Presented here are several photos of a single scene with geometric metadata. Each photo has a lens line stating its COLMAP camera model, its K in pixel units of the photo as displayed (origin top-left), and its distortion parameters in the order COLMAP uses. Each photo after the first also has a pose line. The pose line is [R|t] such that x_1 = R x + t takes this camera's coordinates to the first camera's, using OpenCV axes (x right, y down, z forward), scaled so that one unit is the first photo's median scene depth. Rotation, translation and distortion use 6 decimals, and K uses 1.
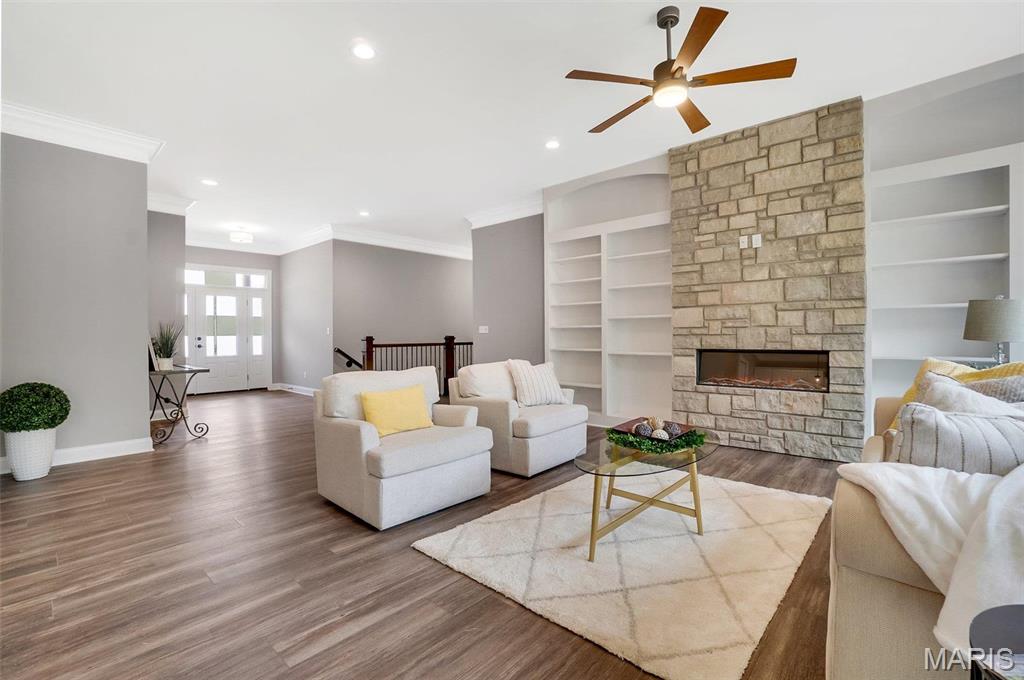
lens RADIAL K [[461.8, 0, 503.7], [0, 461.8, 336.6], [0, 0, 1]] dist [-0.042574, 0.009842]
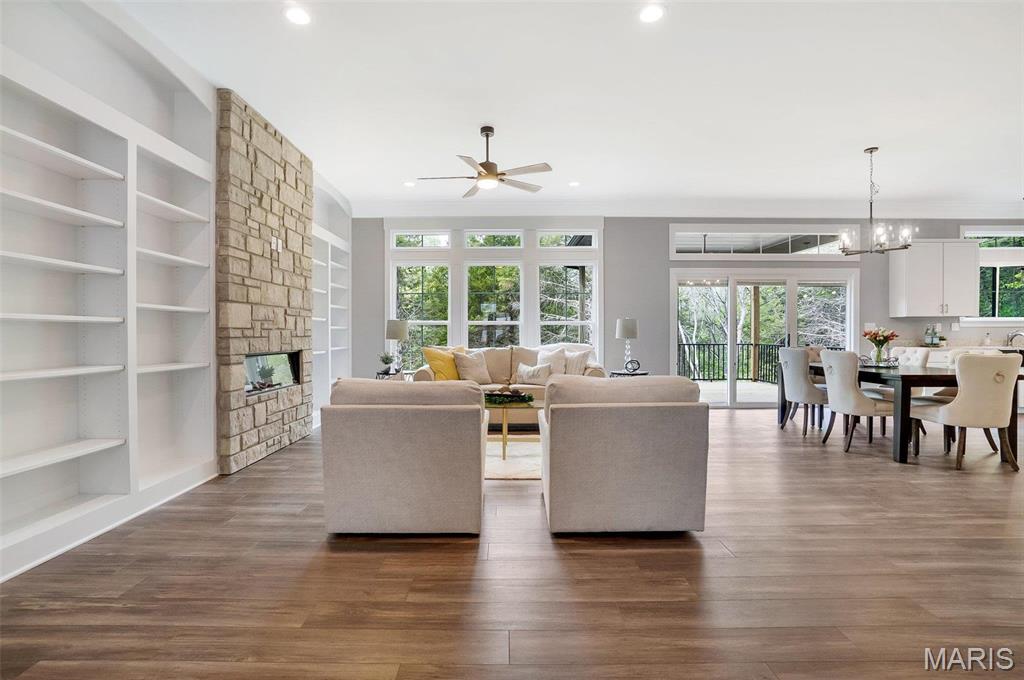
lens RADIAL K [[491.6, 0, 499.2], [0, 491.6, 333.9], [0, 0, 1]] dist [-0.011358, 0.002650]
pose [[-0.670648, 0.002217, 0.741772, -0.609346], [0.002656, 0.999996, -0.000587, -0.009250], [-0.741771, 0.001577, -0.670652, 1.405326]]
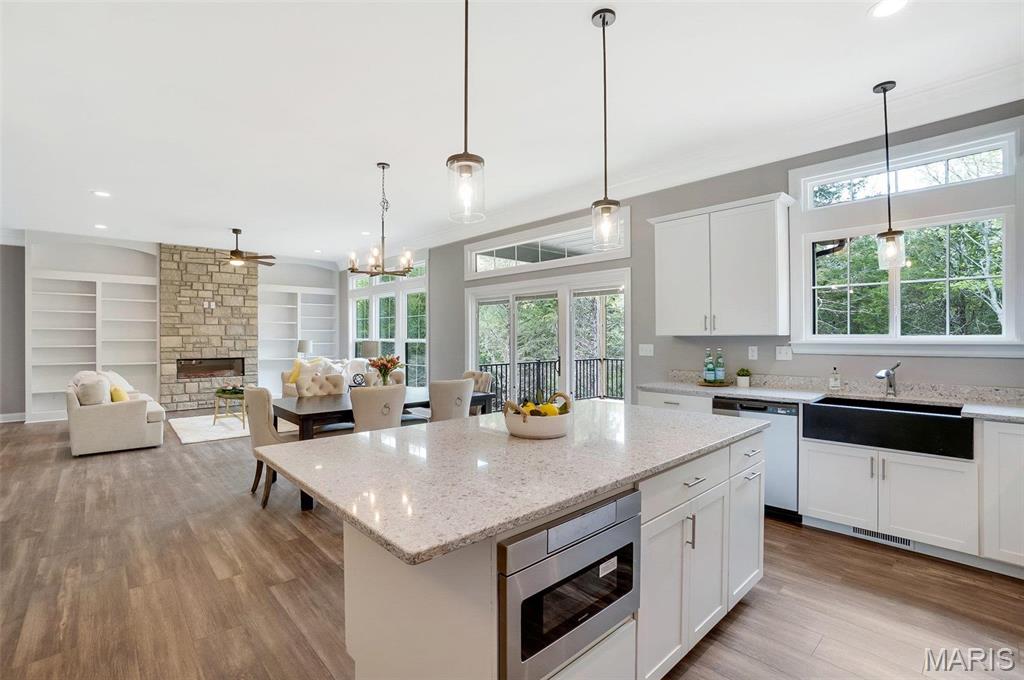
lens RADIAL K [[461.8, 0, 495.8], [0, 461.8, 335.6], [0, 0, 1]] dist [-0.042574, 0.009842]
pose [[0.110814, 0.008523, 0.993805, -1.369256], [-0.000206, 0.999963, -0.008553, -0.057774], [-0.993841, 0.000743, 0.110812, -0.505291]]
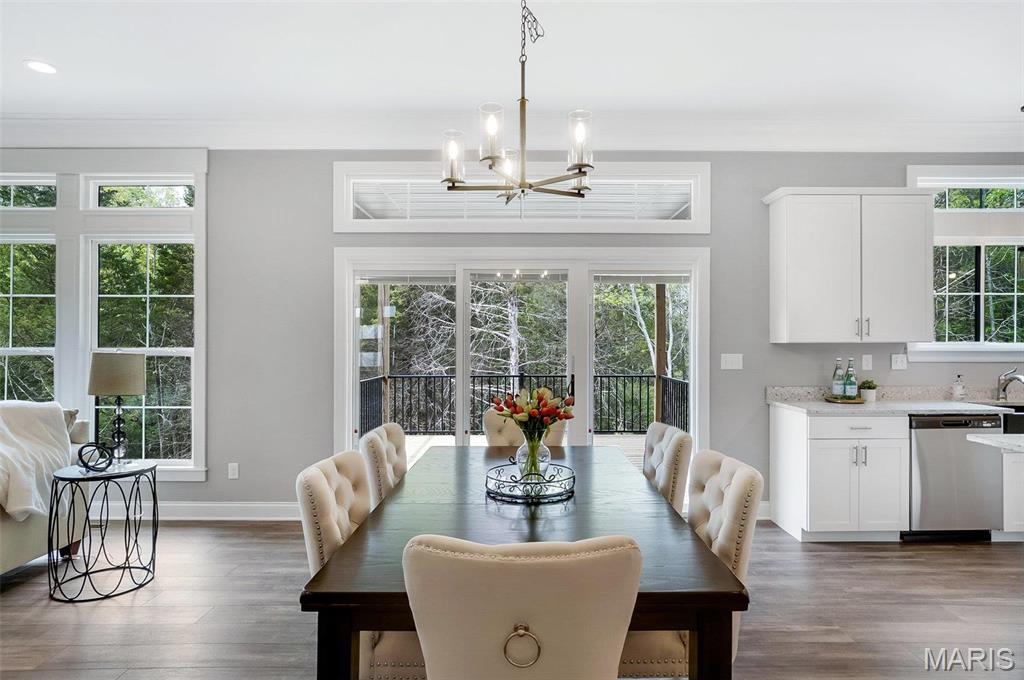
lens RADIAL K [[588.6, 0, 526.8], [0, 588.6, 340.1], [0, 0, 1]] dist [-0.005940, -0.000636]
pose [[-0.673292, 0.009264, 0.739319, -0.745163], [0.003016, 0.999948, -0.009783, -0.061897], [-0.739371, -0.004357, -0.673284, 0.251157]]
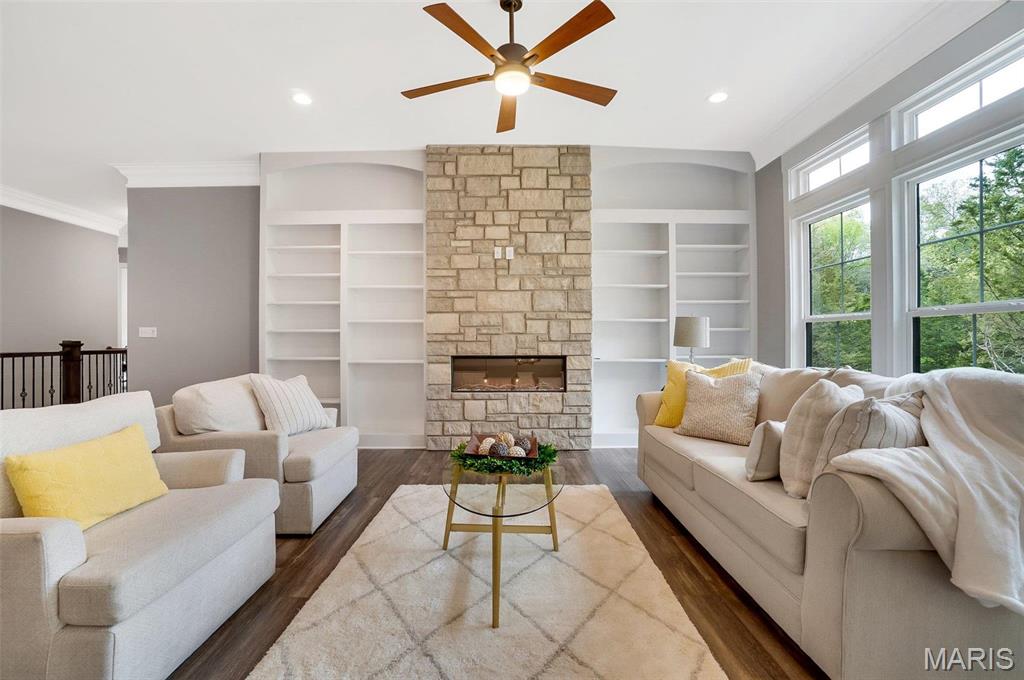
lens RADIAL K [[461.8, 0, 513.2], [0, 461.8, 338.0], [0, 0, 1]] dist [-0.042574, 0.009842]
pose [[0.737134, 0.010517, 0.675665, -0.167411], [-0.002442, 0.999914, -0.012899, 0.001959], [-0.675743, 0.007858, 0.737096, 0.206938]]
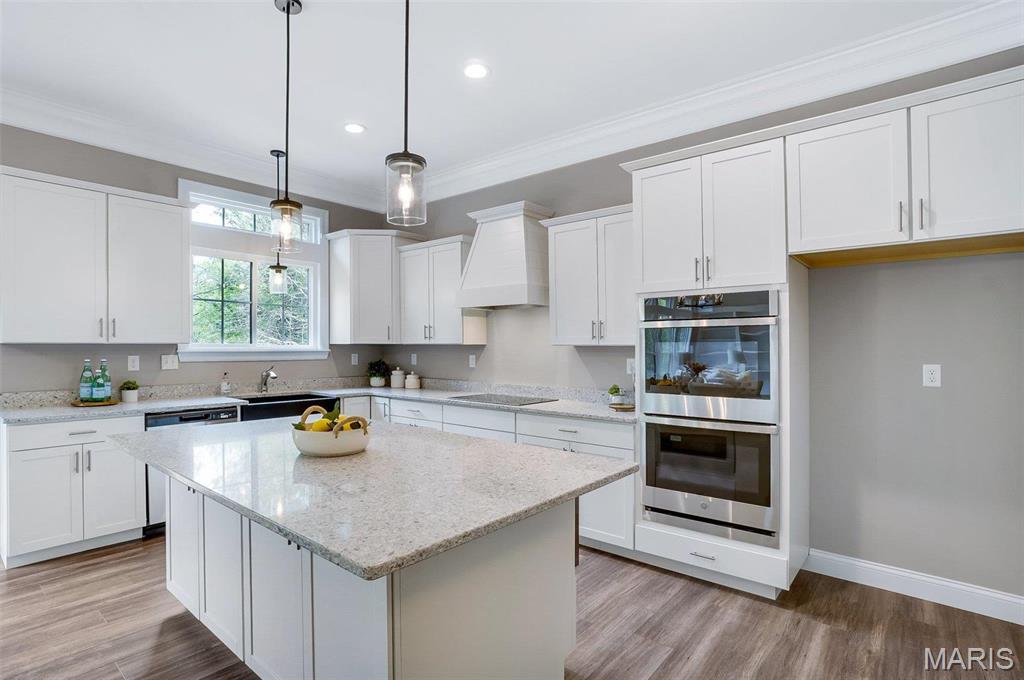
lens RADIAL K [[494.8, 0, 512.8], [0, 494.8, 335.4], [0, 0, 1]] dist [-0.044019, 0.005726]
pose [[-0.999527, -0.001940, -0.030695, -1.041529], [-0.001324, 0.999798, -0.020071, -0.064086], [0.030727, -0.020021, -0.999327, -0.018483]]
